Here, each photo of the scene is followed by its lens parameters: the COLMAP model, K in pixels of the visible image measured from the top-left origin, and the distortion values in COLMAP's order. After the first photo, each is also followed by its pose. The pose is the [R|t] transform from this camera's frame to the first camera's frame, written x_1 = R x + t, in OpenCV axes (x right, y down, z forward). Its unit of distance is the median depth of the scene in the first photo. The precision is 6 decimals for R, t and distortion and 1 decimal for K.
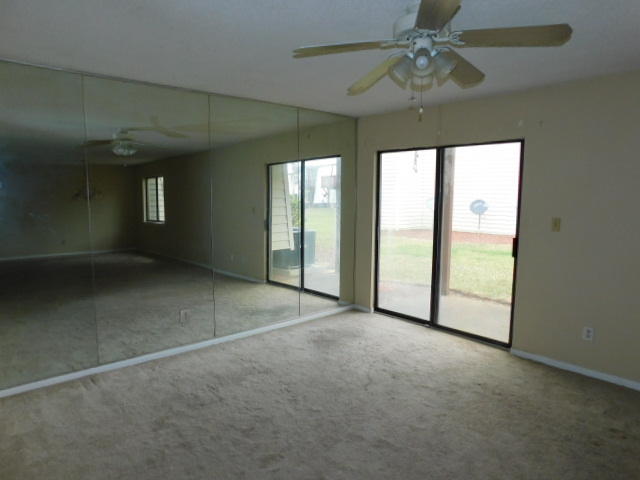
lens RADIAL K [[424.3, 0, 319.3], [0, 424.3, 237.7], [0, 0, 1]] dist [-0.070042, 0.058119]
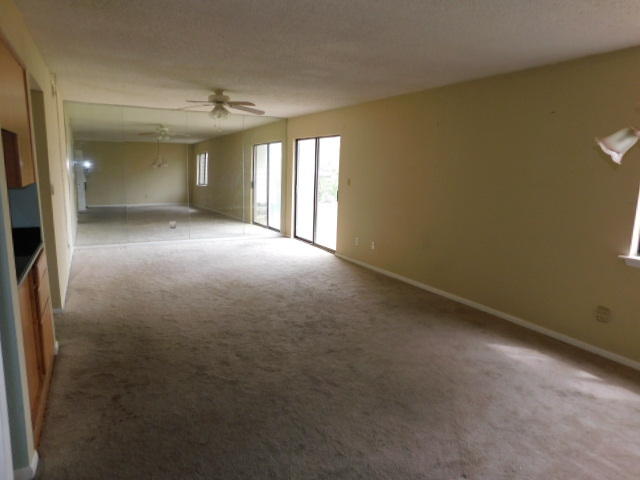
lens RADIAL K [[424.3, 0, 319.3], [0, 424.3, 237.7], [0, 0, 1]] dist [-0.070042, 0.058119]
pose [[0.974654, 0.055644, -0.216689, 0.860319], [-0.043688, 0.997267, 0.059585, 0.106995], [0.219412, -0.048608, 0.974421, -0.847970]]
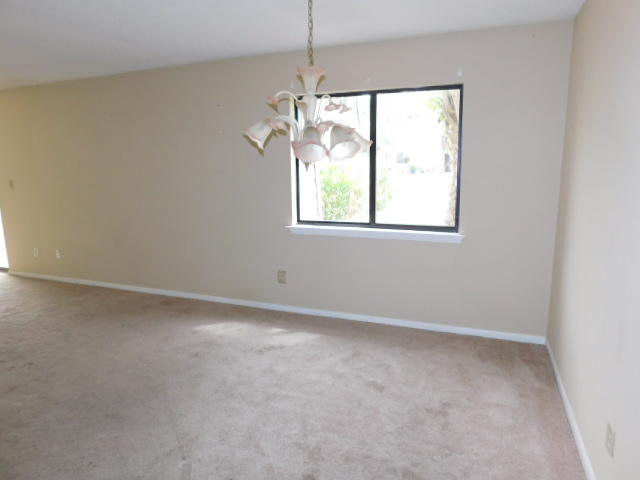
lens RADIAL K [[424.3, 0, 319.3], [0, 424.3, 237.7], [0, 0, 1]] dist [-0.070042, 0.058119]
pose [[0.894112, -0.101465, 0.436197, 0.894626], [0.070654, 0.993758, 0.086336, 0.111425], [-0.442234, -0.046375, 0.895700, -0.862218]]
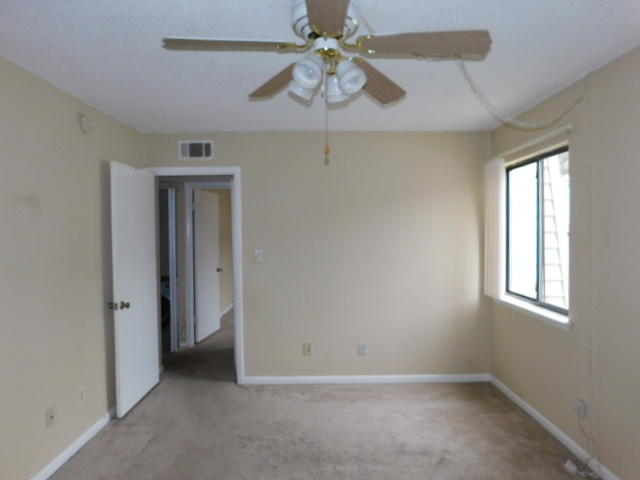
lens RADIAL K [[424.3, 0, 319.3], [0, 424.3, 237.7], [0, 0, 1]] dist [-0.070042, 0.058119]
pose [[0.754663, -0.004858, -0.656095, 1.728347], [-0.063111, 0.994798, -0.079959, 0.143142], [0.653070, 0.101748, 0.750431, -1.003448]]
